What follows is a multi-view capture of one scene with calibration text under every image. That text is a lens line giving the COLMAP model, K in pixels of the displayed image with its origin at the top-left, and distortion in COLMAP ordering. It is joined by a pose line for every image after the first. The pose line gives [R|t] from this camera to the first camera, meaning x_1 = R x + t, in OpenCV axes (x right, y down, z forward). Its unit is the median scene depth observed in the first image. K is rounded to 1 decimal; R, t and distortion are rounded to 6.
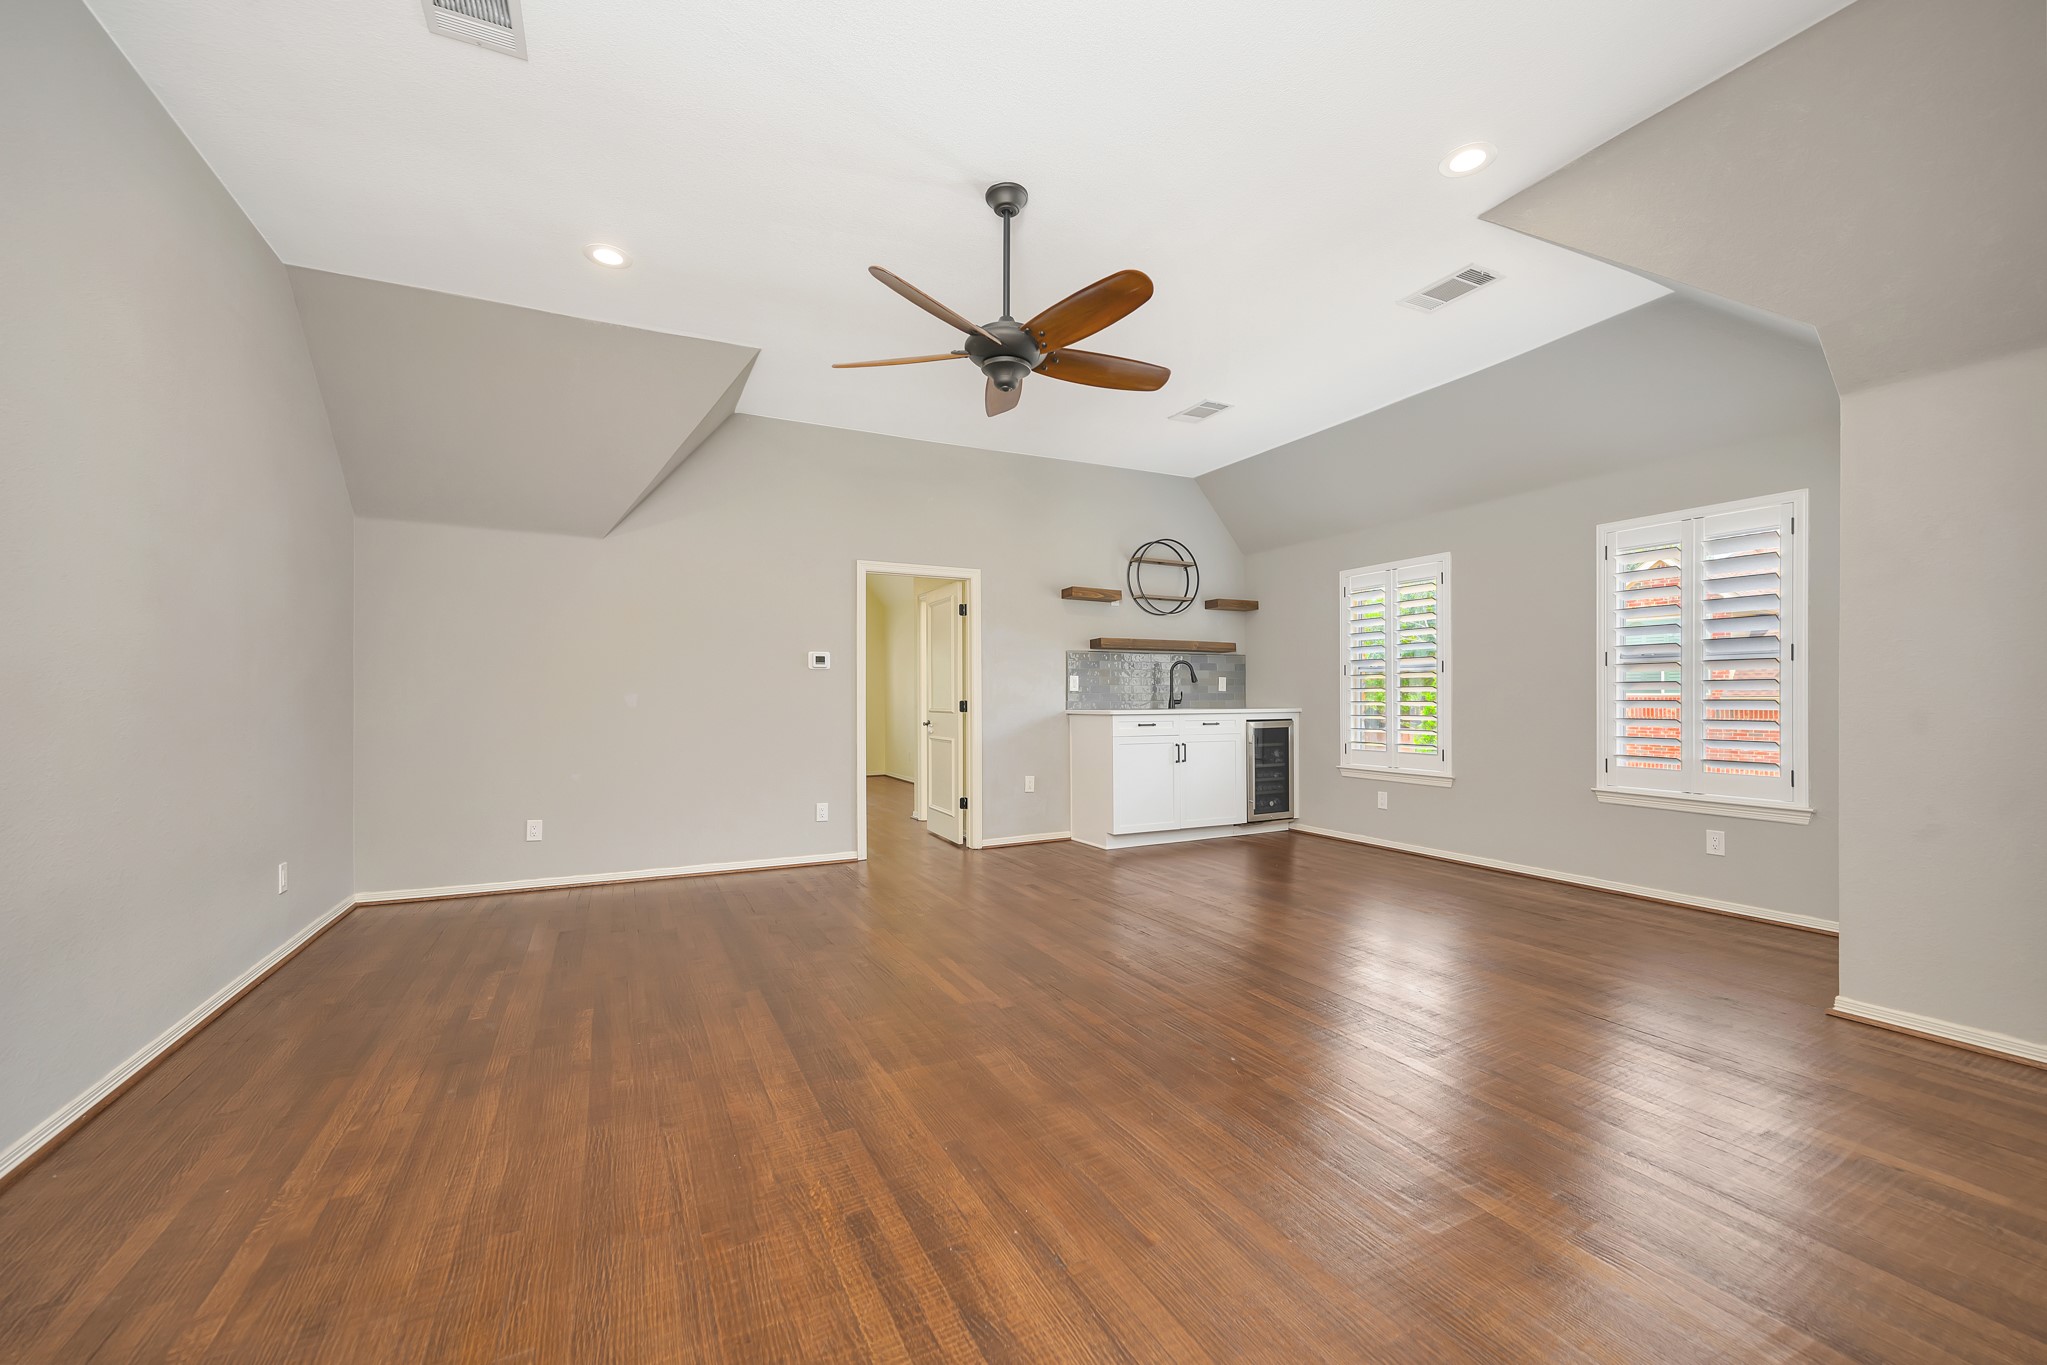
lens RADIAL K [[812.0, 0, 1020.4], [0, 812.0, 691.5], [0, 0, 1]] dist [-0.000596, -0.000432]
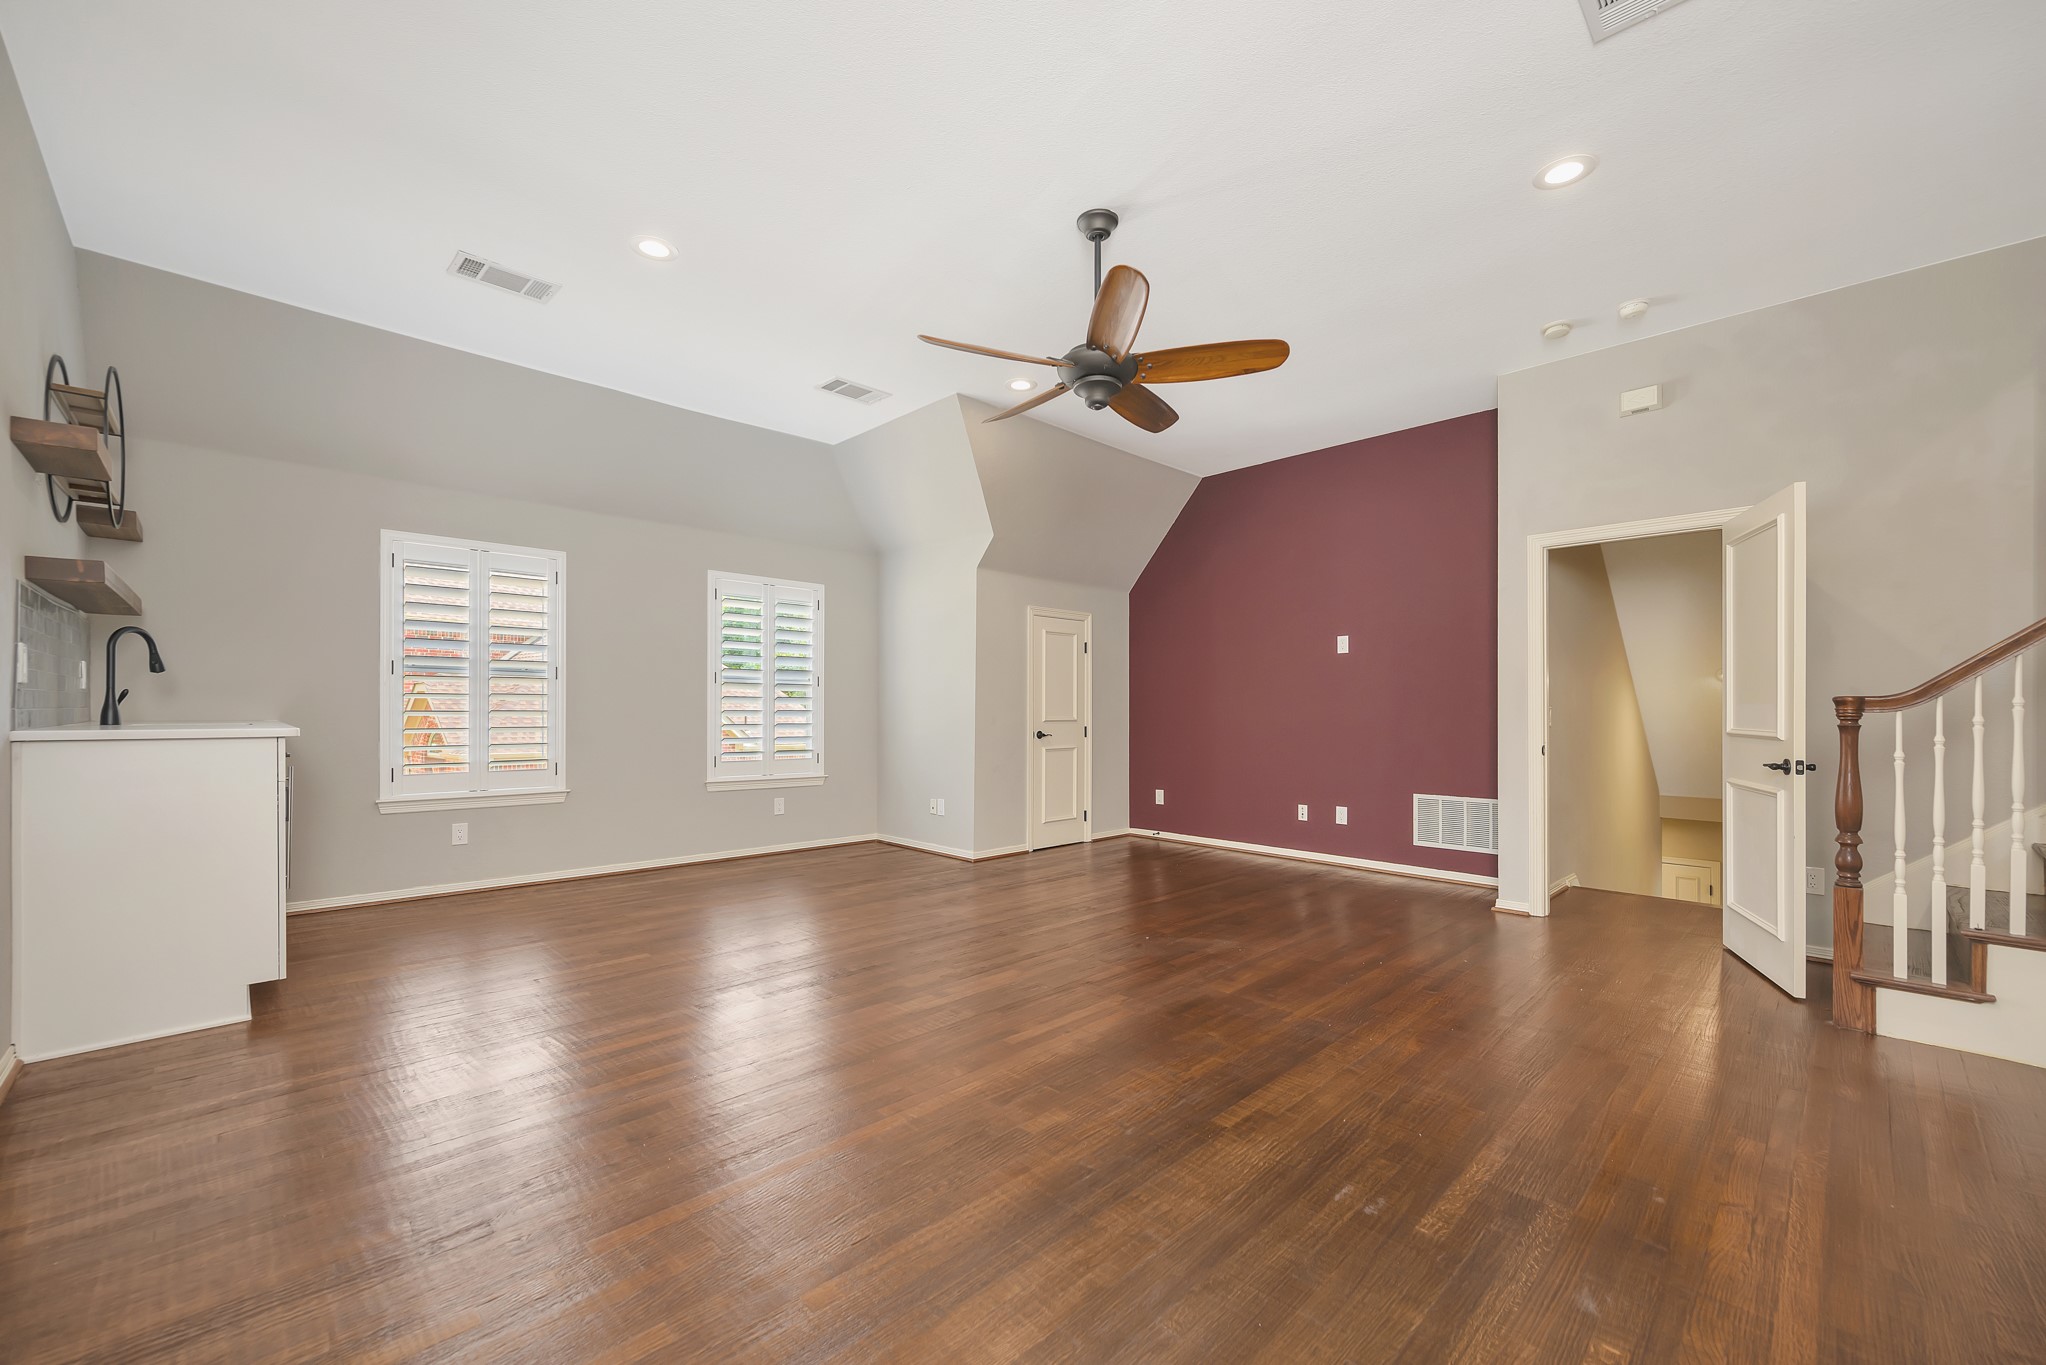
lens RADIAL K [[811.6, 0, 1025.8], [0, 811.6, 713.9], [0, 0, 1]] dist [-0.000596, -0.000432]
pose [[-0.300608, -0.001319, 0.953747, -0.628813], [-0.016210, 0.999862, -0.003727, 0.011843], [-0.953610, -0.016581, -0.300587, 0.908962]]
